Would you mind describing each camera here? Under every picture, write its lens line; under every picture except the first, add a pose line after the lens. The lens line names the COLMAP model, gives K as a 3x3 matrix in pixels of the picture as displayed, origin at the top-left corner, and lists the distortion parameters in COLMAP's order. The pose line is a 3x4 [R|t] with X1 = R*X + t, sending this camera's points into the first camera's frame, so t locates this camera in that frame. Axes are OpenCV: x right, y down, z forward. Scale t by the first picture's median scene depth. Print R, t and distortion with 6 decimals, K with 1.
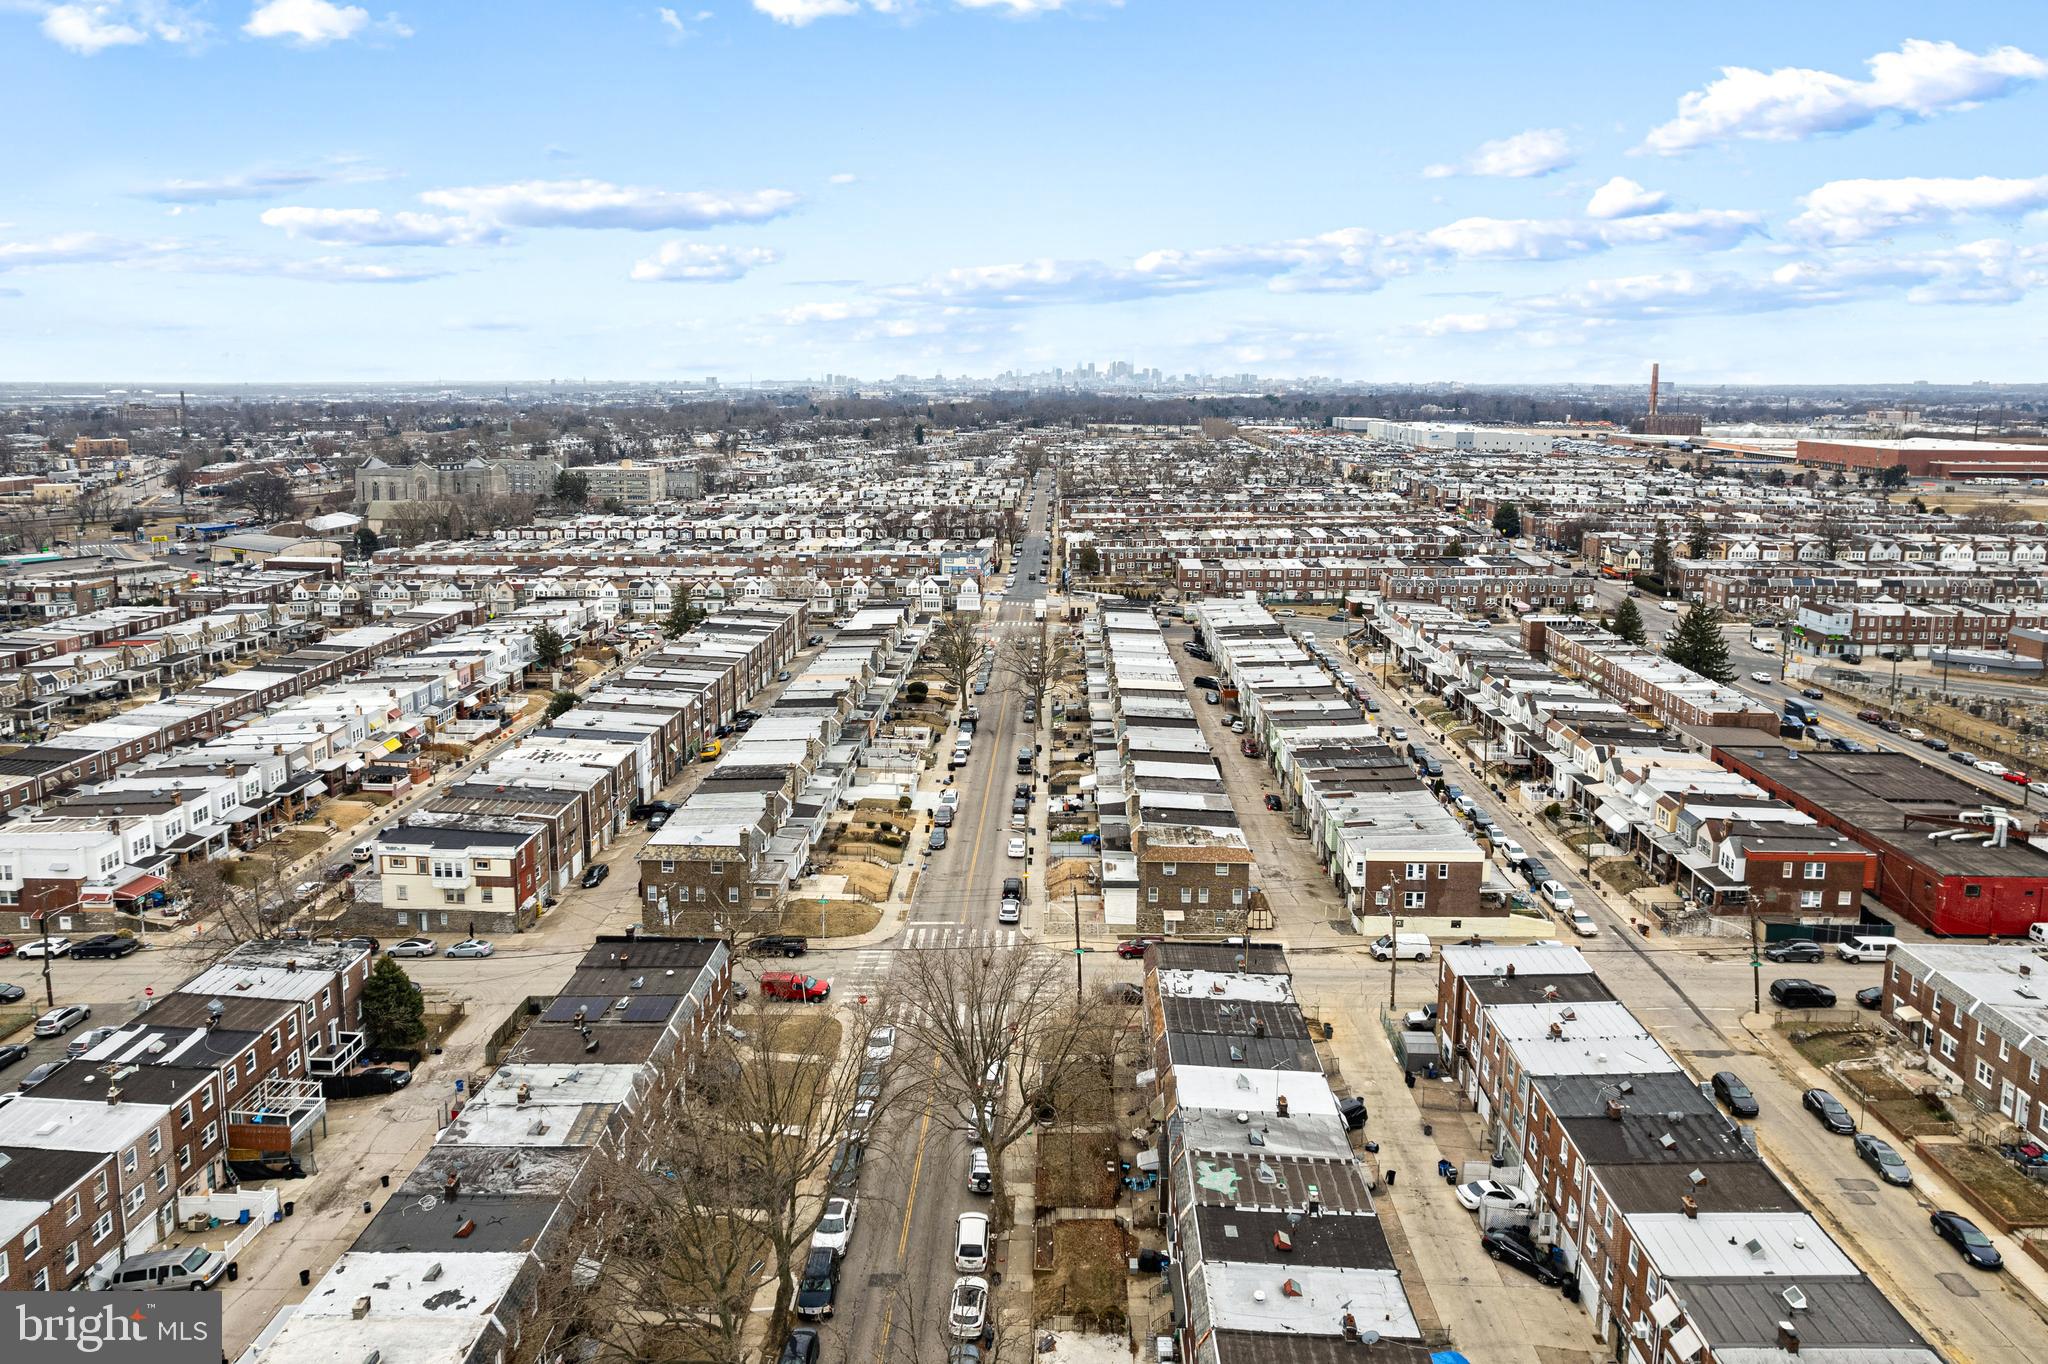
lens RADIAL K [[1341.9, 0, 1024.0], [0, 1341.9, 682.0], [0, 0, 1]] dist [-0.053504, 0.052776]
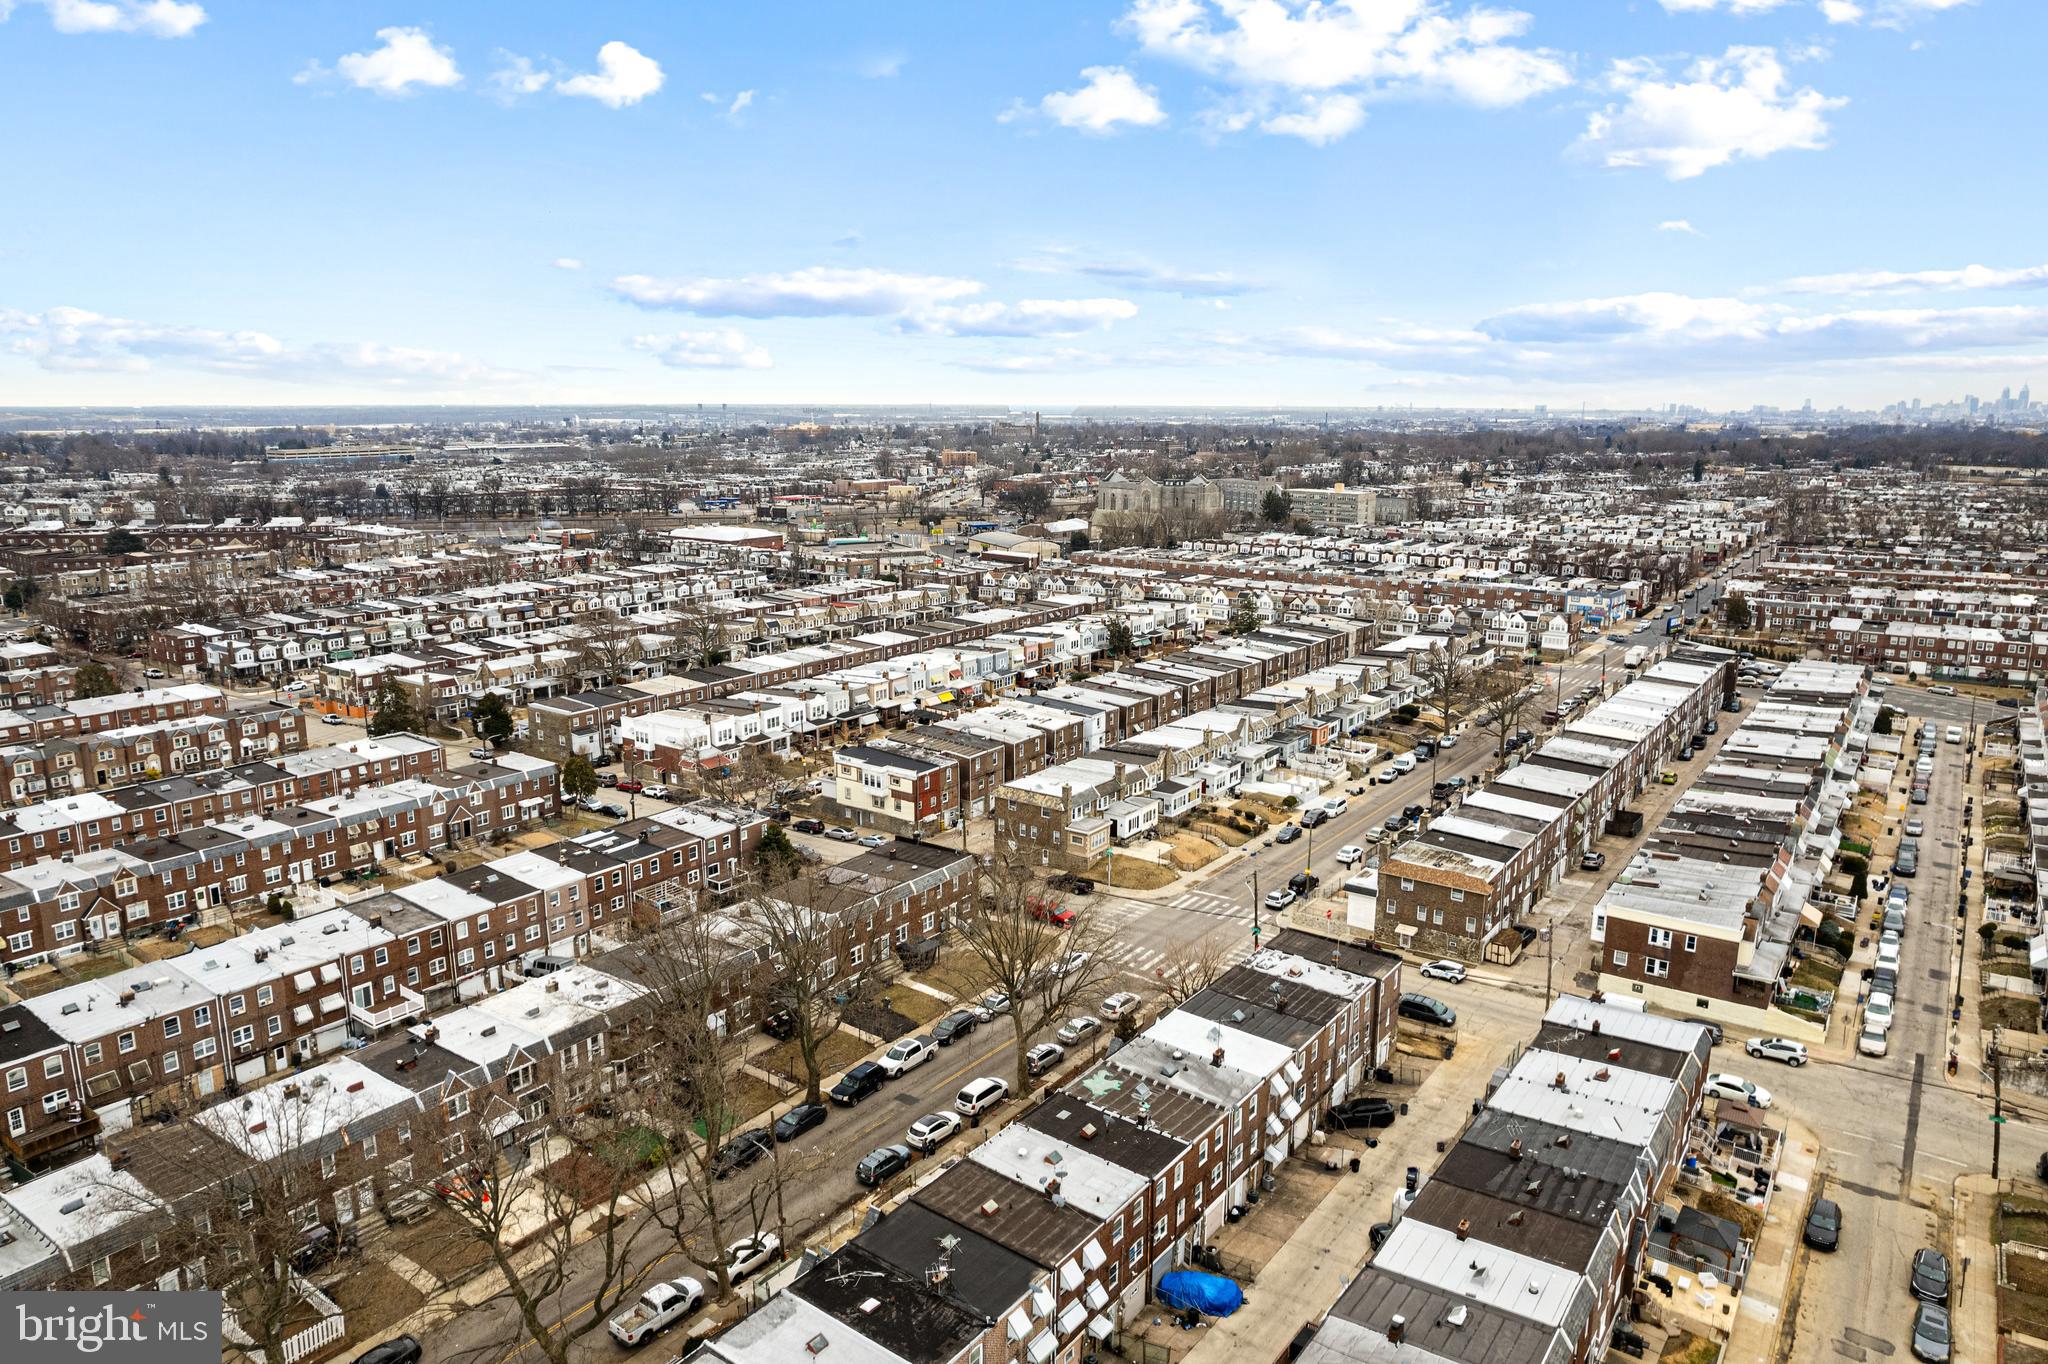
lens RADIAL K [[1308.6, 0, 1030.3], [0, 1308.6, 776.3], [0, 0, 1]] dist [-0.042058, 0.028001]
pose [[0.834081, 0.151042, -0.530560, 0.331243], [-0.122452, 0.988485, 0.088903, 0.001716], [0.537879, -0.009184, 0.842972, -0.010251]]
